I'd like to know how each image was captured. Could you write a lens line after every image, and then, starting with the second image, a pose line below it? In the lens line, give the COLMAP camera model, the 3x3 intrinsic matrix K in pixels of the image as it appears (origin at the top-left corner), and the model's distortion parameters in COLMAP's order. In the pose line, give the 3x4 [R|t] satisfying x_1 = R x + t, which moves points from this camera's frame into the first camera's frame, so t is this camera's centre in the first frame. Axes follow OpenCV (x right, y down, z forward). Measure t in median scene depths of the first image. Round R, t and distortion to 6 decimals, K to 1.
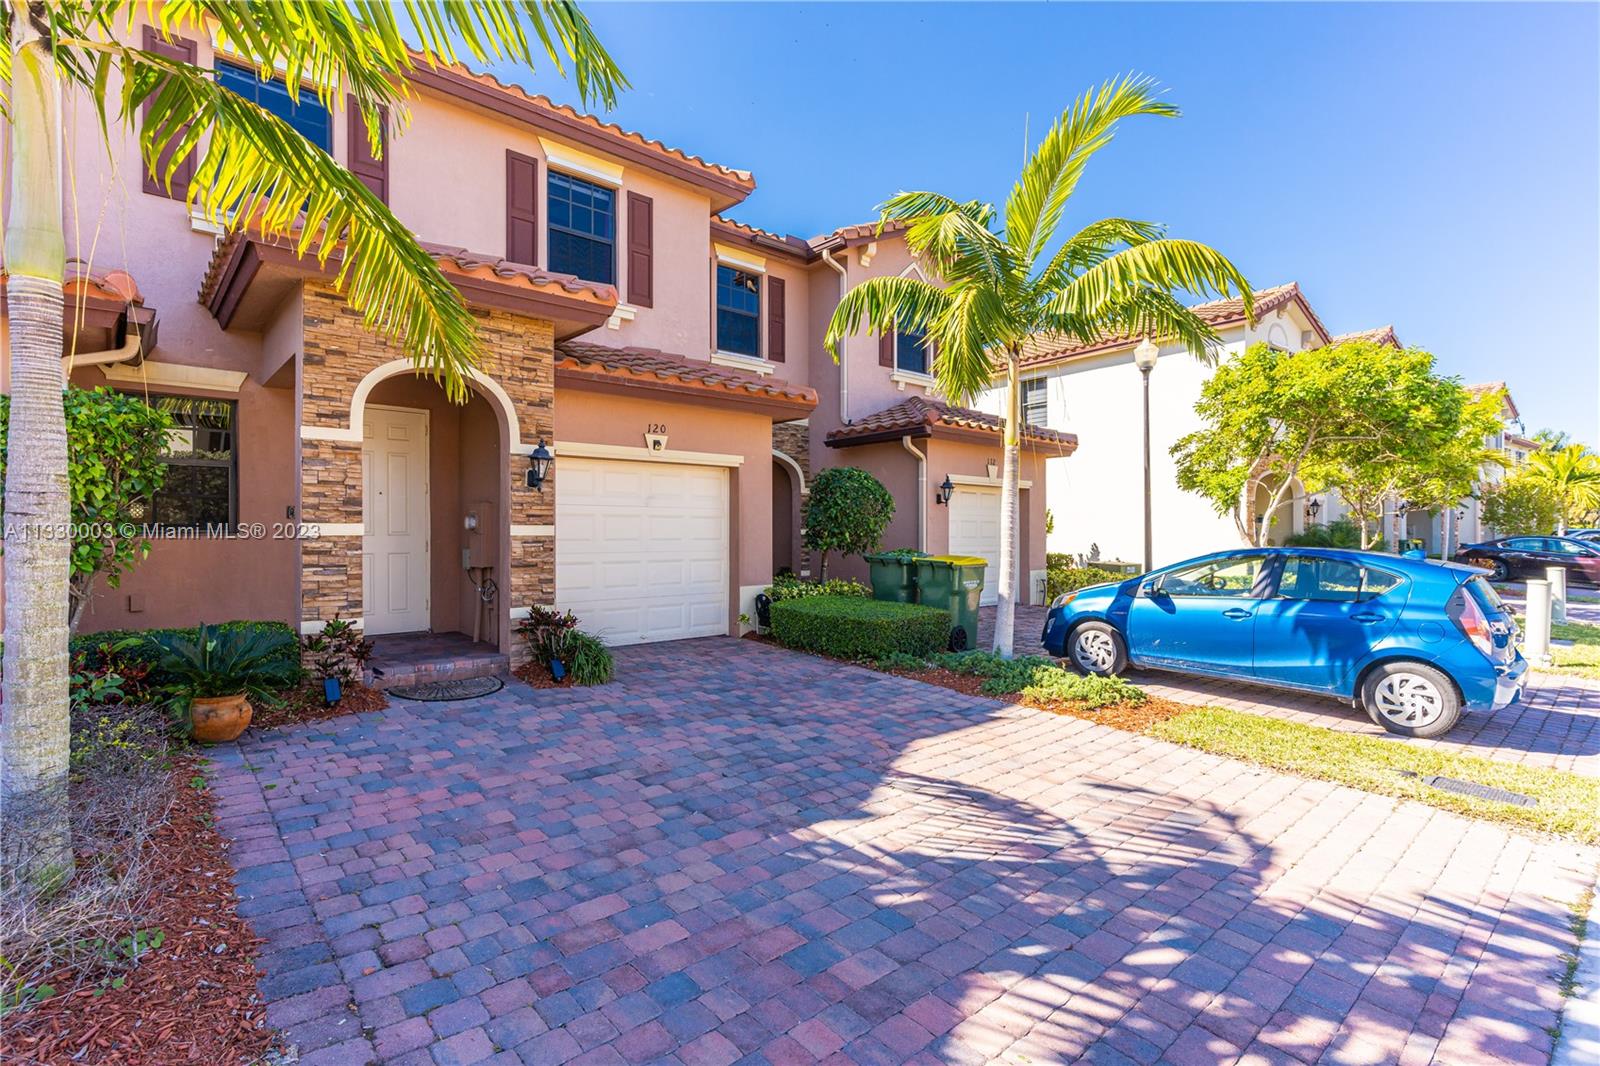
lens RADIAL K [[769.8, 0, 800.0], [0, 769.8, 533.0], [0, 0, 1]] dist [0.000984, 0.001181]
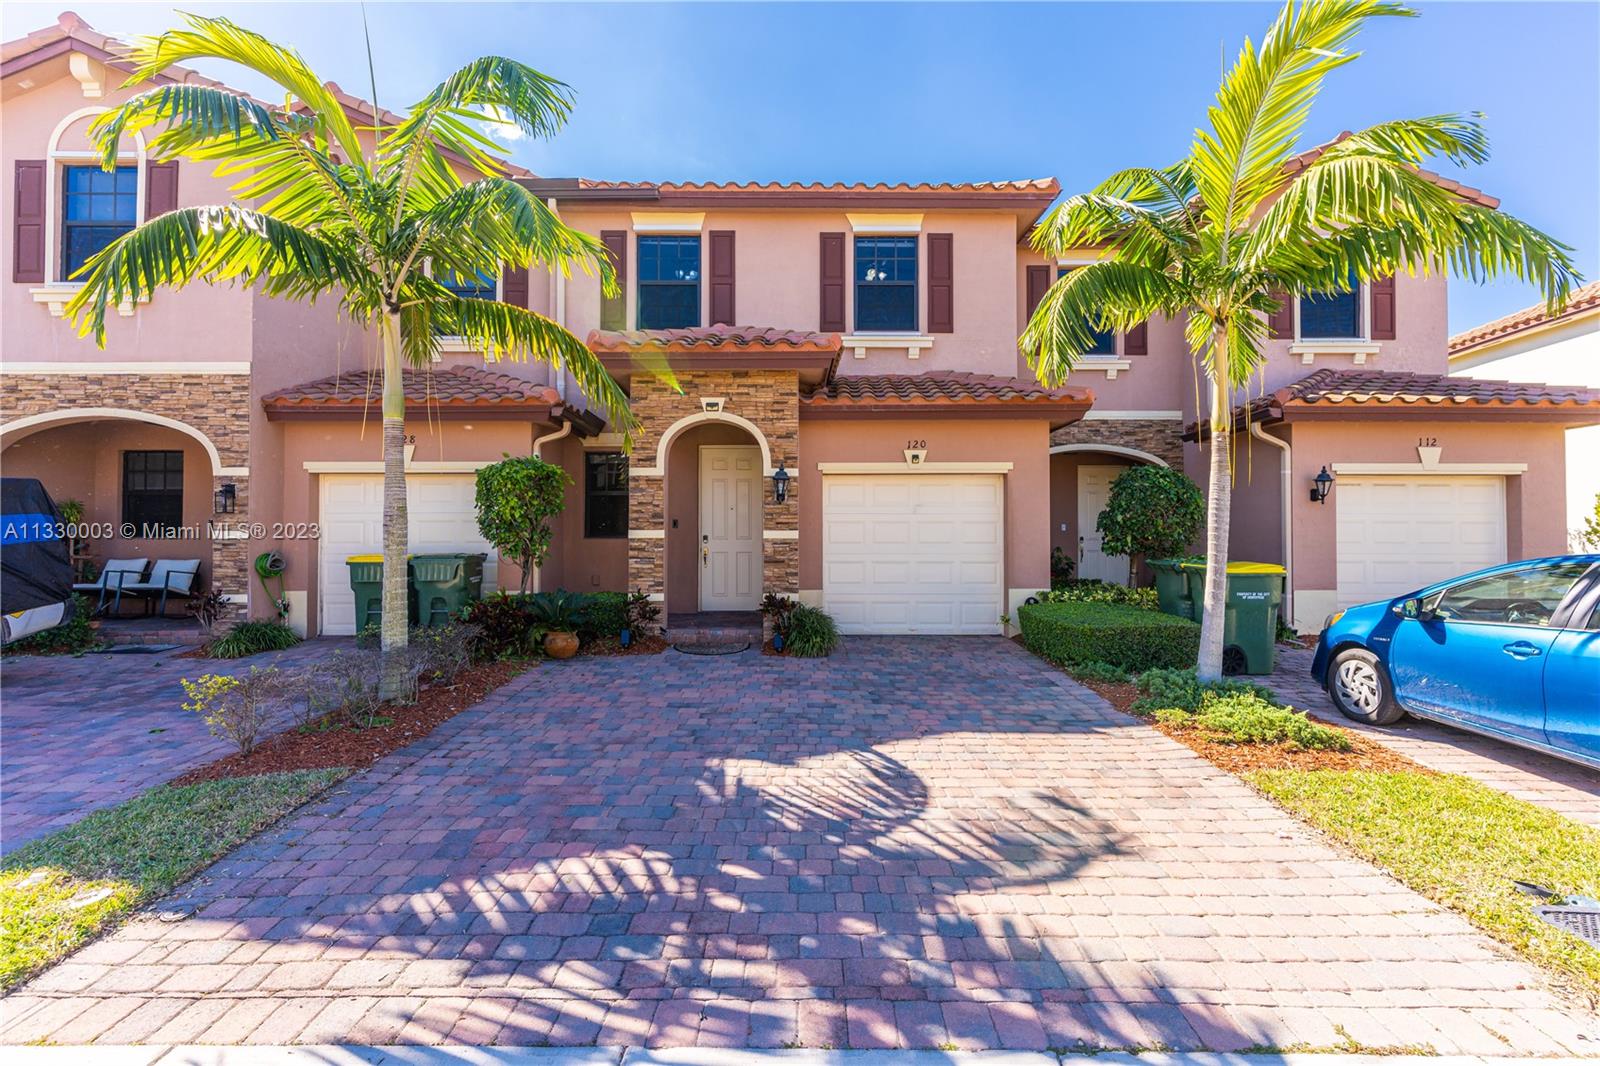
lens RADIAL K [[767.0, 0, 800.0], [0, 767.0, 533.0], [0, 0, 1]] dist [-0.000412, -0.000575]
pose [[0.743603, -0.008290, -0.668570, 0.548301], [-0.000322, 0.999919, -0.012757, 0.010718], [0.668621, 0.009701, 0.743540, 0.065650]]
